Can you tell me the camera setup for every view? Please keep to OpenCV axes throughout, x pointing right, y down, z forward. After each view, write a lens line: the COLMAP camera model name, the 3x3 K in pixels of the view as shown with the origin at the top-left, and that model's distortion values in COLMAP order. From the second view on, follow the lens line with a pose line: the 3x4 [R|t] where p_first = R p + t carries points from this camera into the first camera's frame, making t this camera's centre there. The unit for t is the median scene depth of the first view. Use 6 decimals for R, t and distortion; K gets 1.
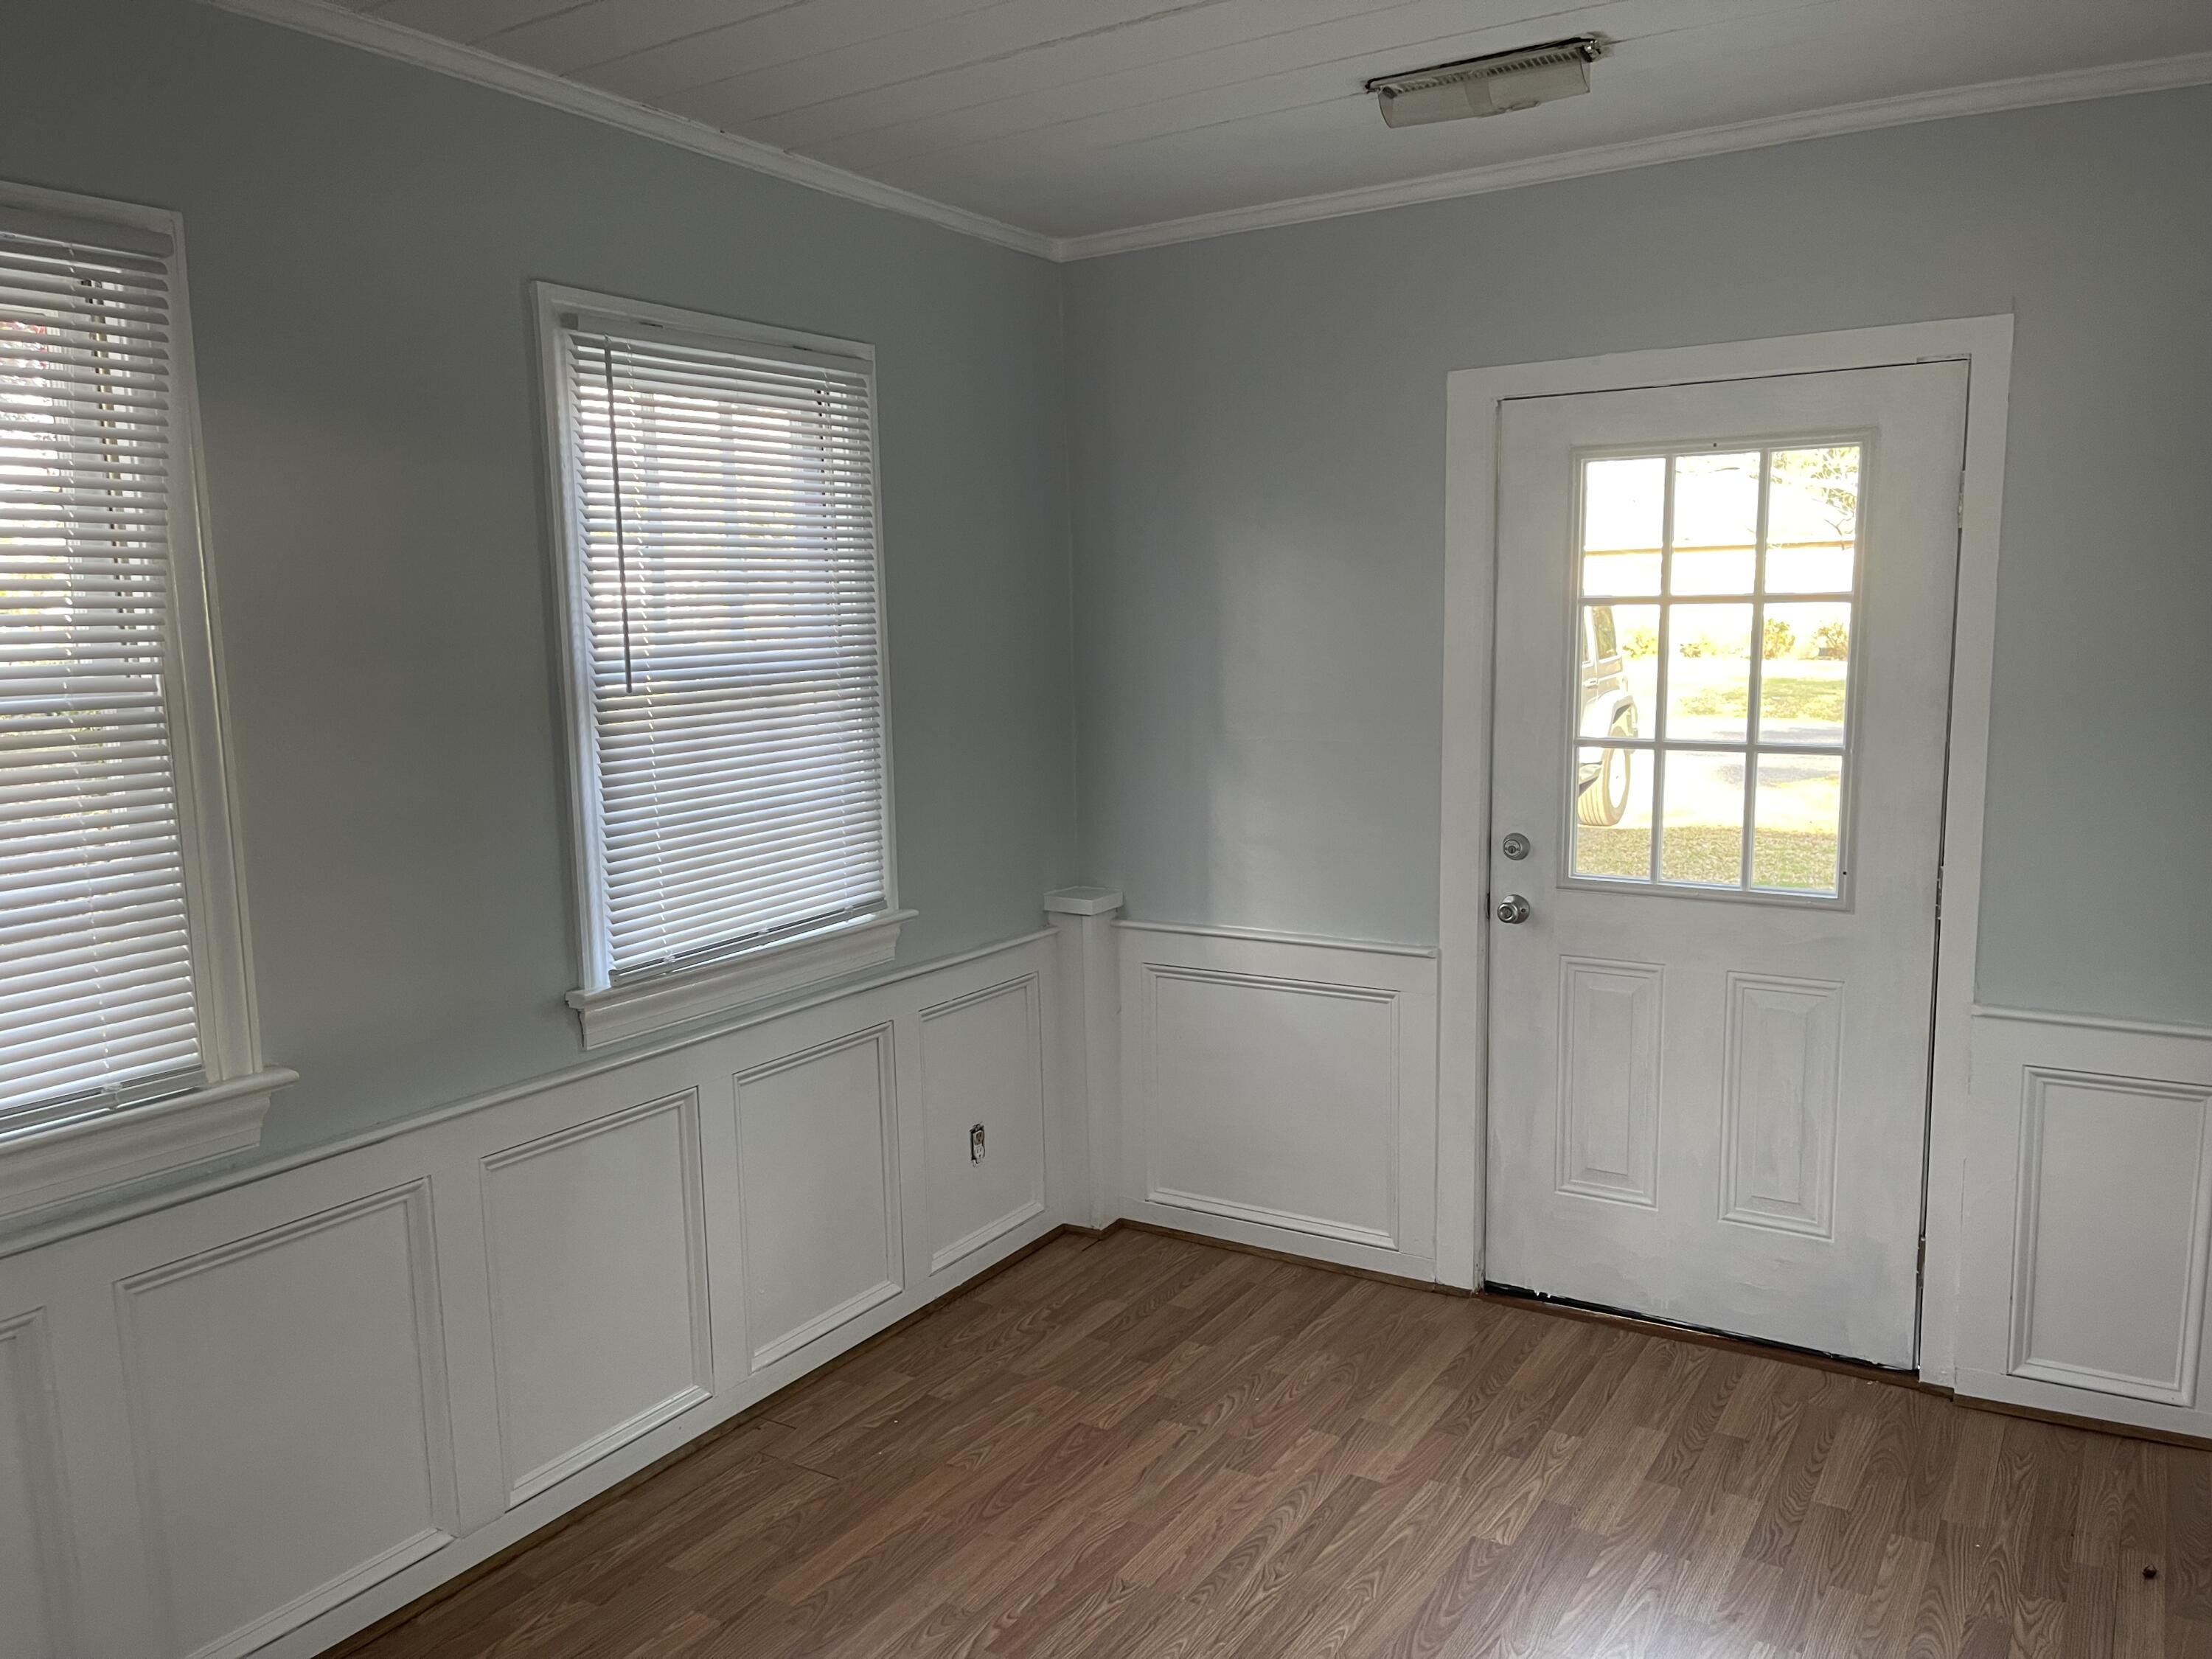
lens RADIAL K [[1663.2, 0, 1095.3], [0, 1663.2, 838.1], [0, 0, 1]] dist [0.046042, -0.046210]
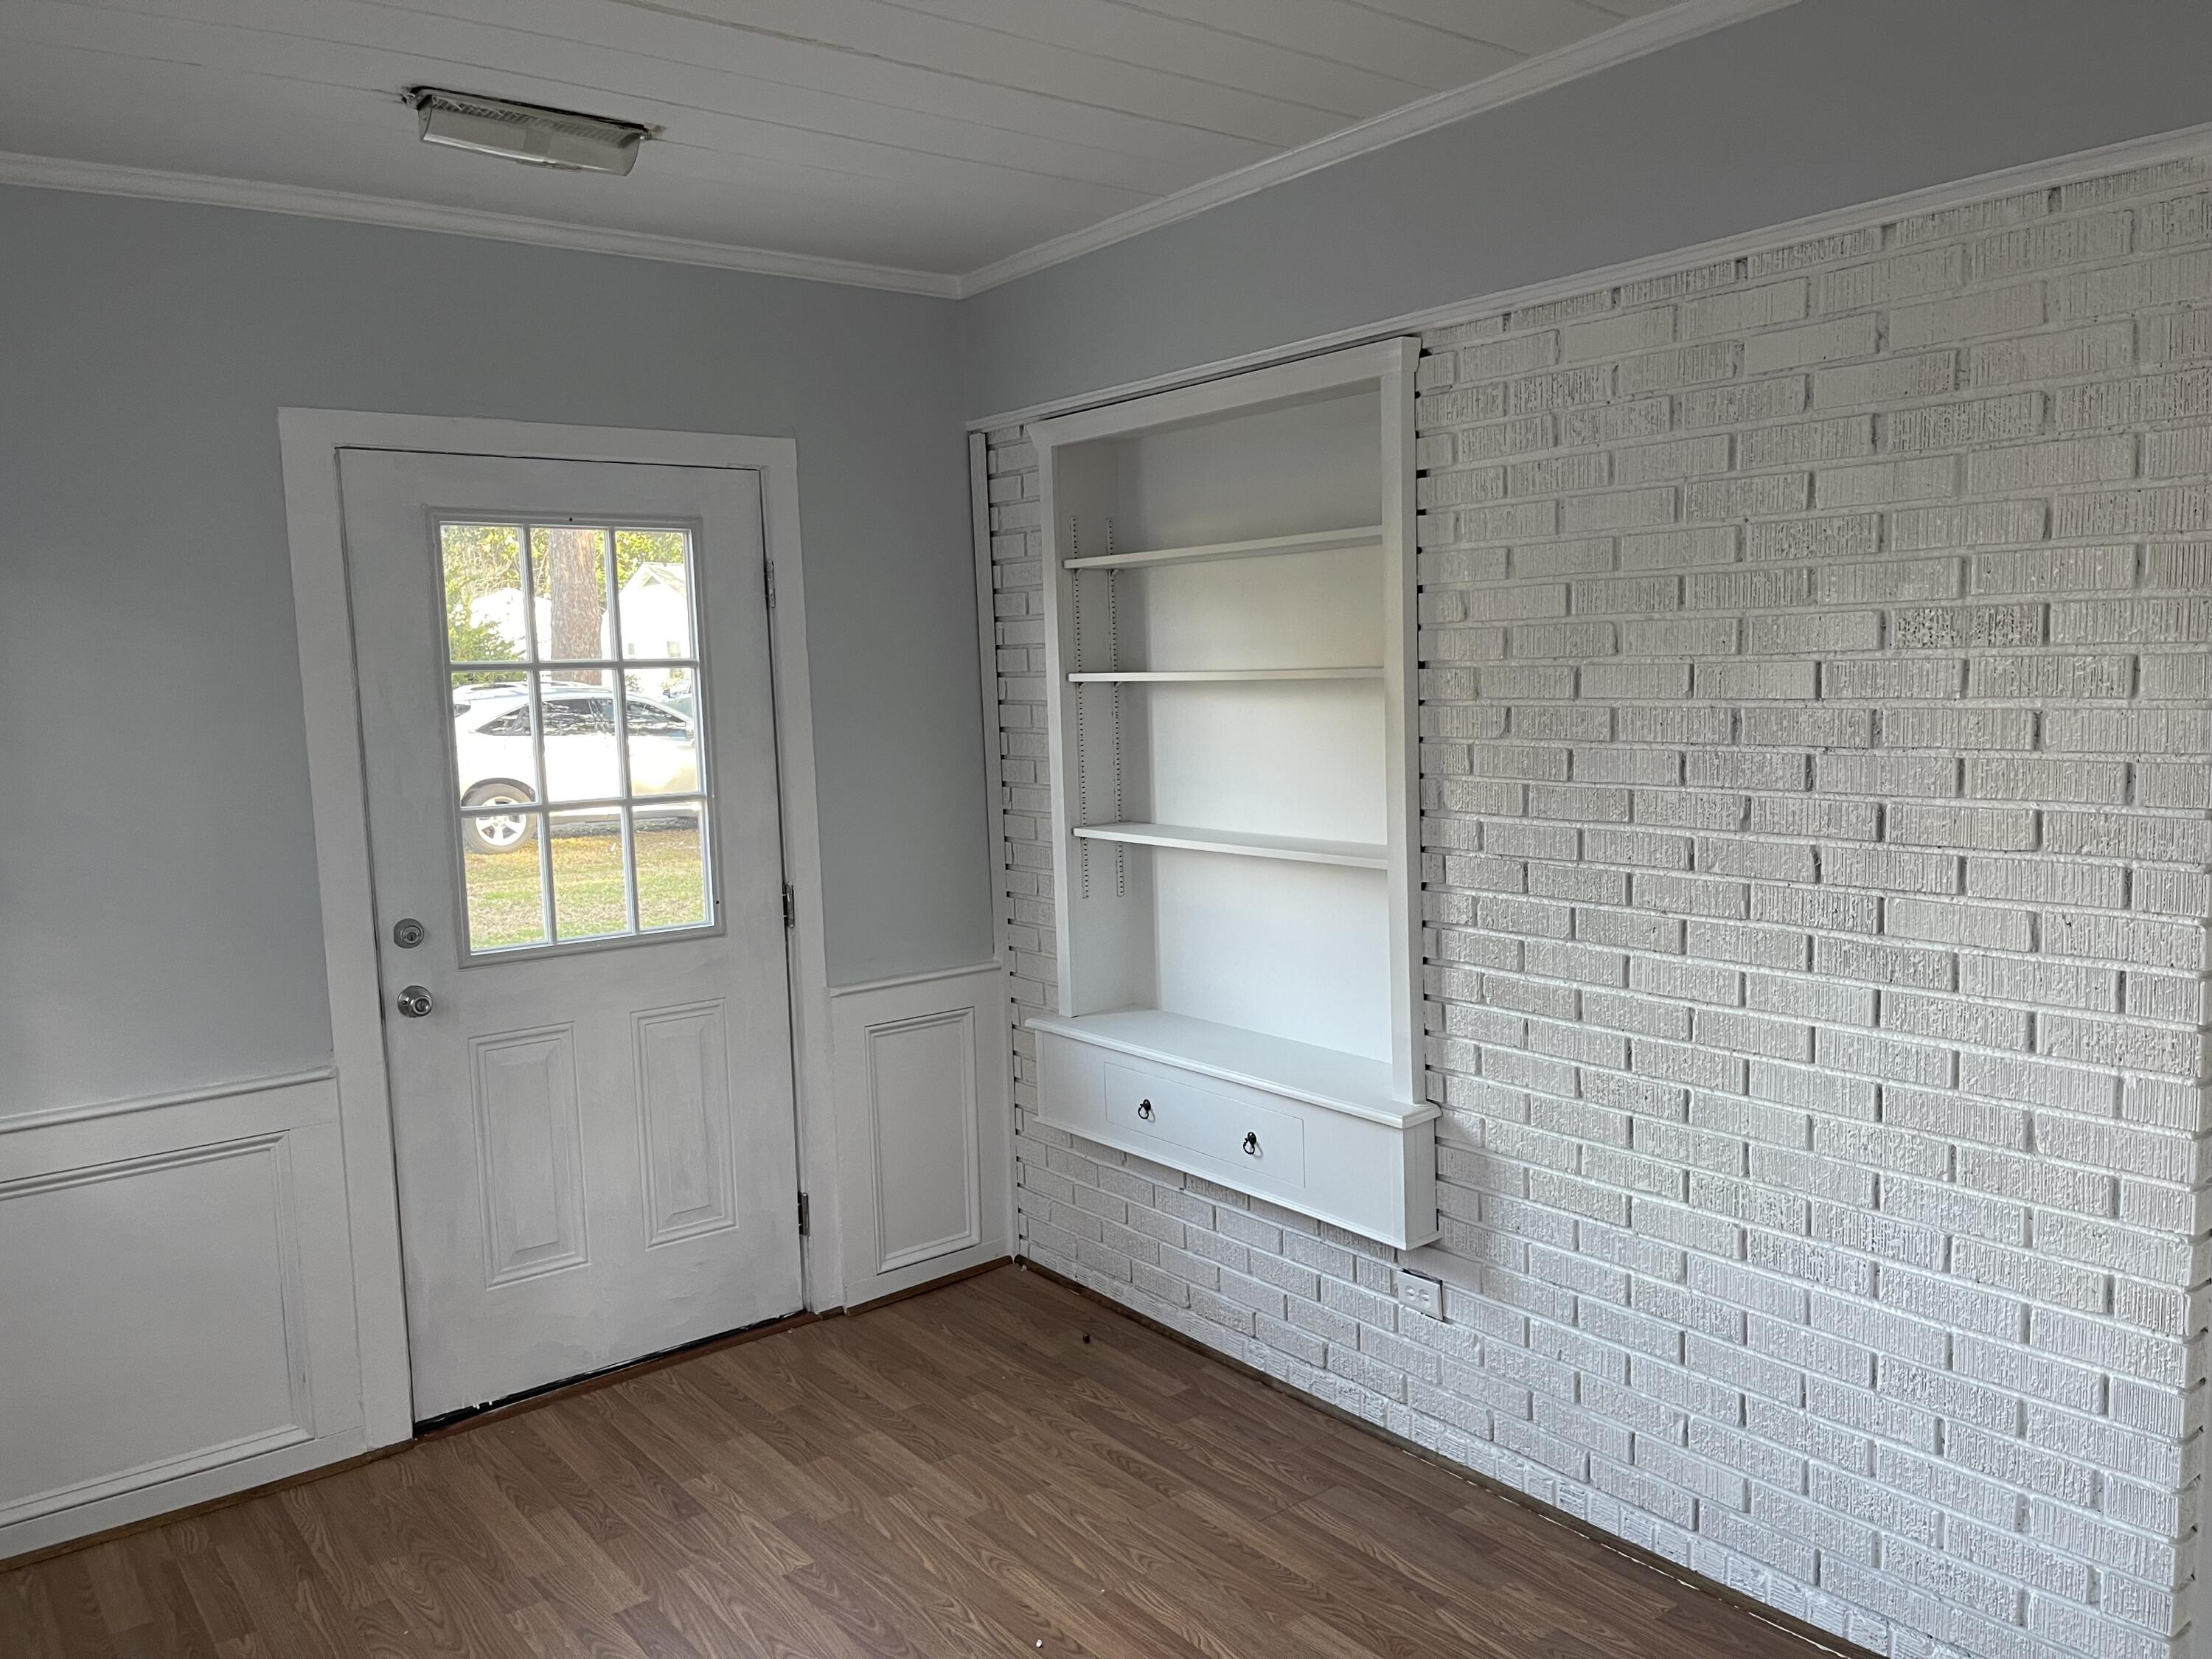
lens RADIAL K [[1663.2, 0, 1093.8], [0, 1663.2, 828.1], [0, 0, 1]] dist [0.046042, -0.046210]
pose [[0.348034, -0.086584, 0.933475, -0.505874], [0.153859, 0.987500, 0.034231, -0.027511], [-0.924770, 0.131710, 0.357005, 0.337090]]
